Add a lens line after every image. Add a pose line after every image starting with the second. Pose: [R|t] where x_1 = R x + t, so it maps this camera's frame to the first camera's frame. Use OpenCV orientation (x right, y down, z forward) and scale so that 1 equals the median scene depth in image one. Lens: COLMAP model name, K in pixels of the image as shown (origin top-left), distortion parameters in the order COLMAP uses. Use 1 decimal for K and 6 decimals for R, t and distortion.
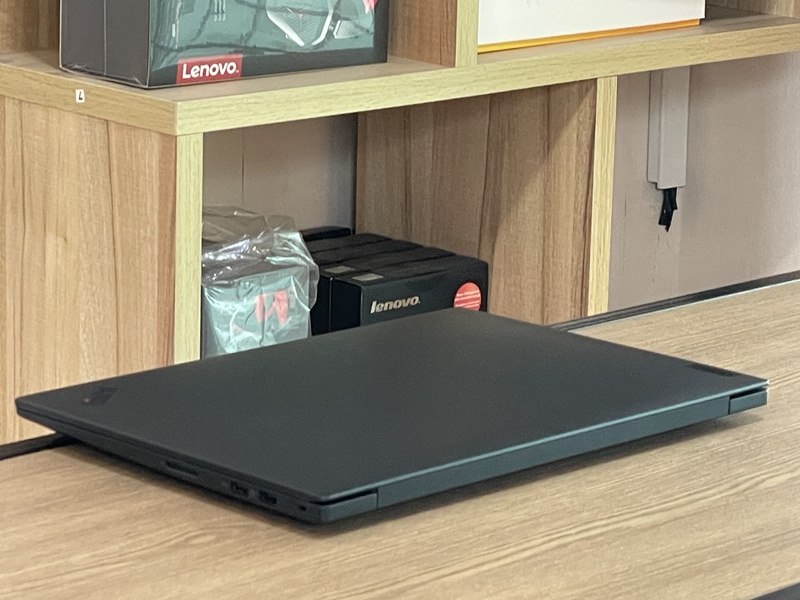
lens RADIAL K [[2991.1, 0, 400.0], [0, 2991.1, 300.0], [0, 0, 1]] dist [-0.026903, 2.183890]
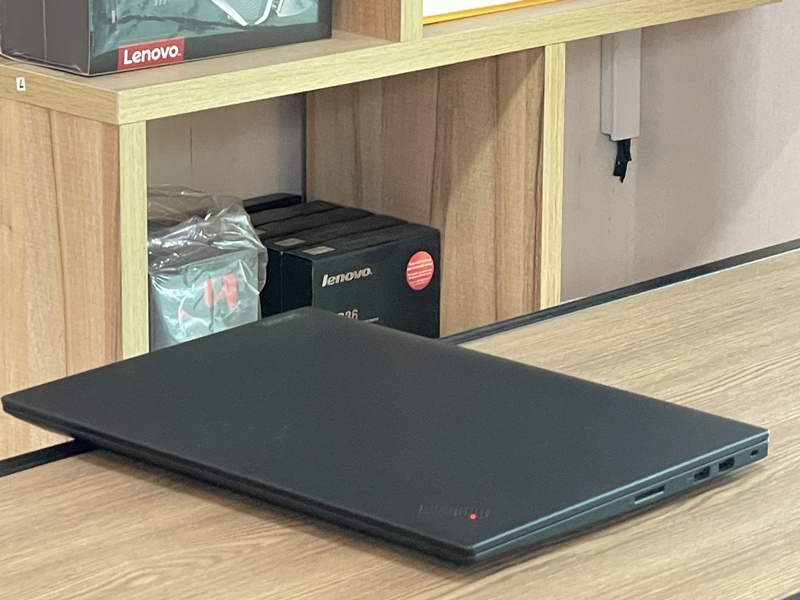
lens RADIAL K [[2991.1, 0, 400.0], [0, 2991.1, 300.0], [0, 0, 1]] dist [-0.026903, 2.183890]
pose [[0.999699, -0.022842, 0.009006, 0.007686], [0.022494, 0.999063, 0.036977, -0.030237], [-0.009842, -0.036763, 0.999276, 0.007757]]
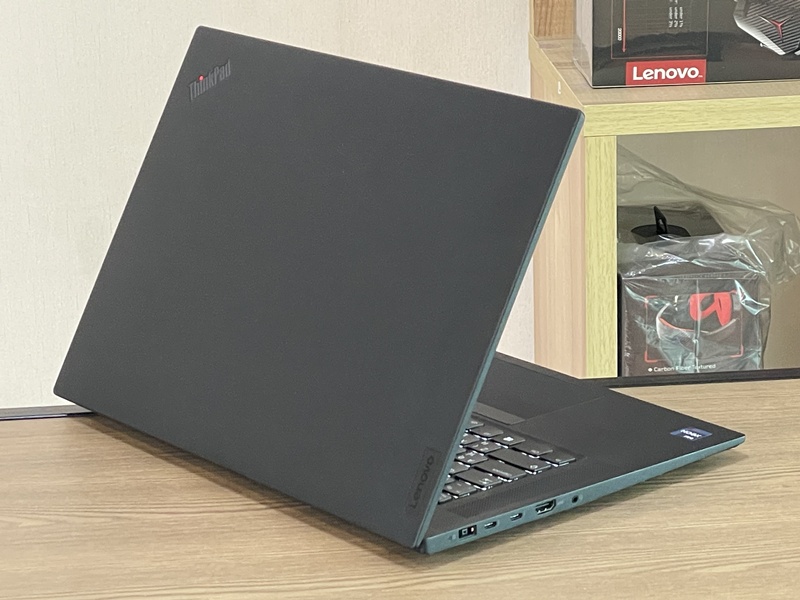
lens RADIAL K [[2659.4, 0, 400.0], [0, 2659.4, 300.0], [0, 0, 1]] dist [0.061628, 1.116797]
pose [[0.776247, 0.137599, -0.615229, 0.438848], [-0.097798, 0.990359, 0.098106, -0.079834], [0.622797, -0.015987, 0.782220, 0.216231]]
